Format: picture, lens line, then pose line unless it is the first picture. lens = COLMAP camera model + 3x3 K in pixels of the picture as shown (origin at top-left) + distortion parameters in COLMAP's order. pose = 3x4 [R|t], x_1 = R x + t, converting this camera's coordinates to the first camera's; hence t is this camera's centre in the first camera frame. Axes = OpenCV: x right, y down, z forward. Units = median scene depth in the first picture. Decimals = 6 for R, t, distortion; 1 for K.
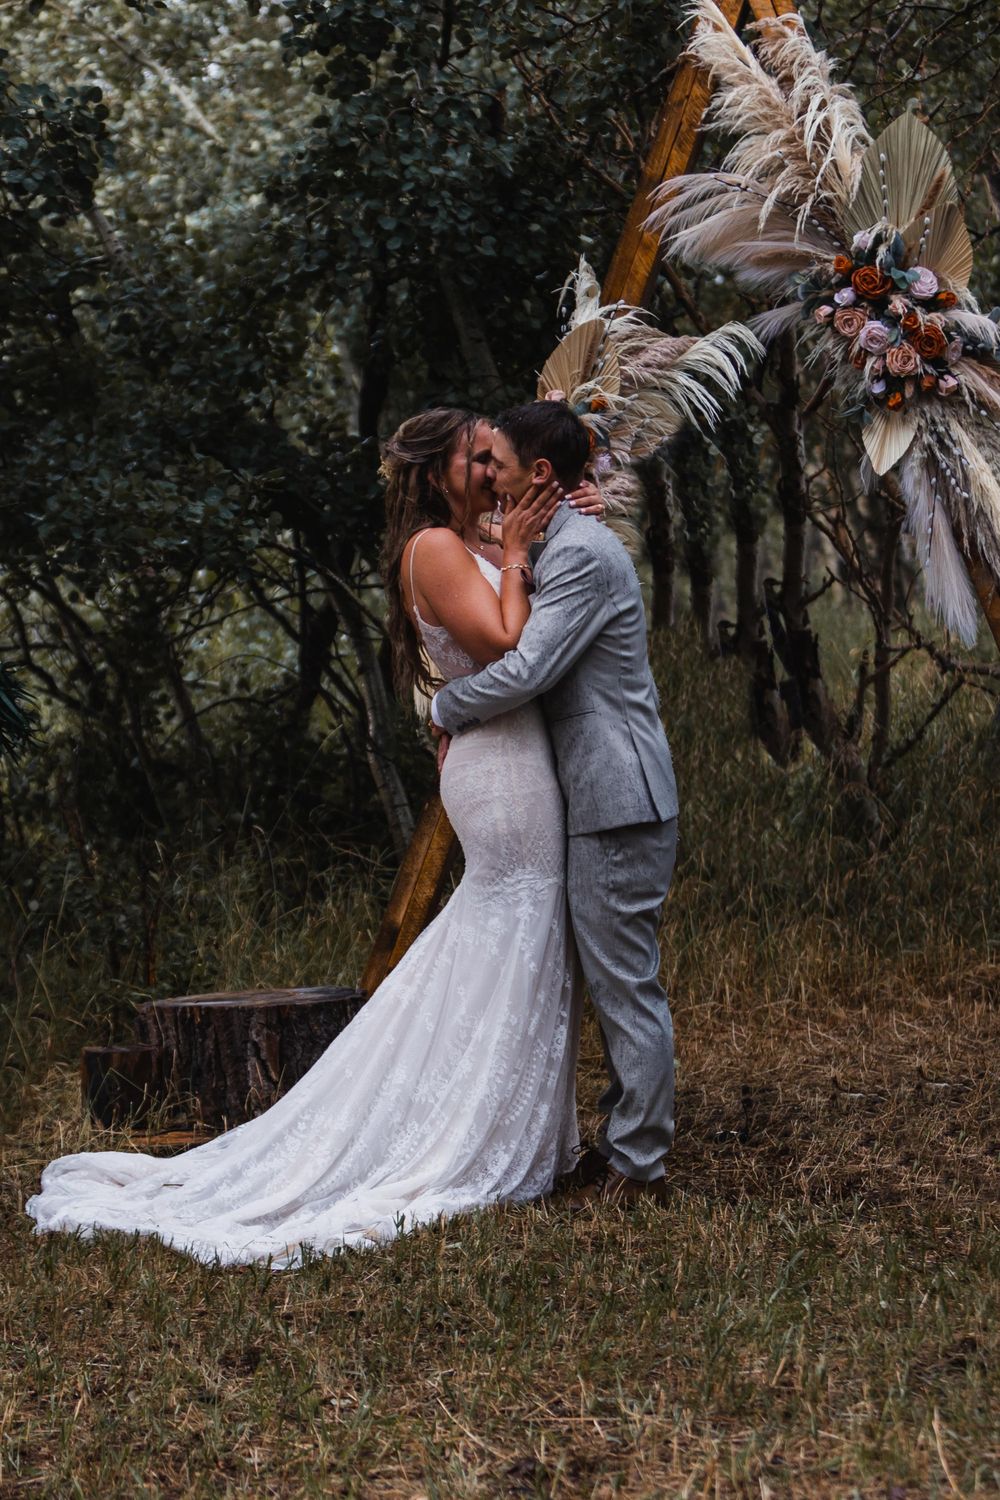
lens RADIAL K [[4585.9, 0, 502.0], [0, 4585.9, 743.6], [0, 0, 1]] dist [-0.016433, 0.000000]
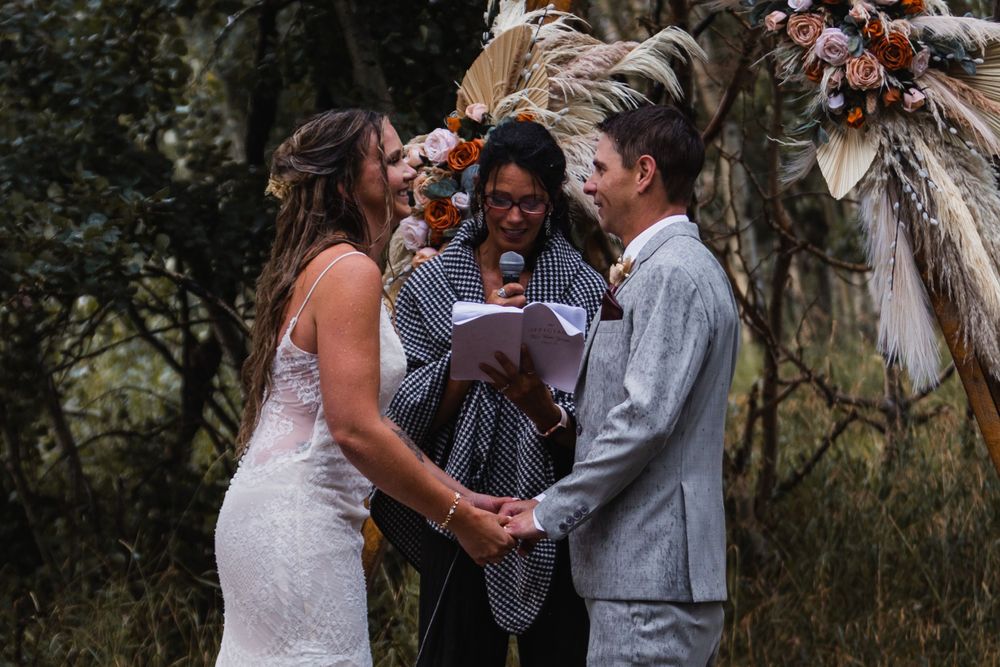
lens RADIAL K [[3057.3, 0, 461.1], [0, 3057.3, 371.5], [0, 0, 1]] dist [-0.016433, 0.000000]
pose [[0.998321, 0.003901, 0.057801, -0.026119], [-0.003080, 0.999893, -0.014277, -0.015573], [-0.057851, 0.014074, 0.998226, 0.399694]]
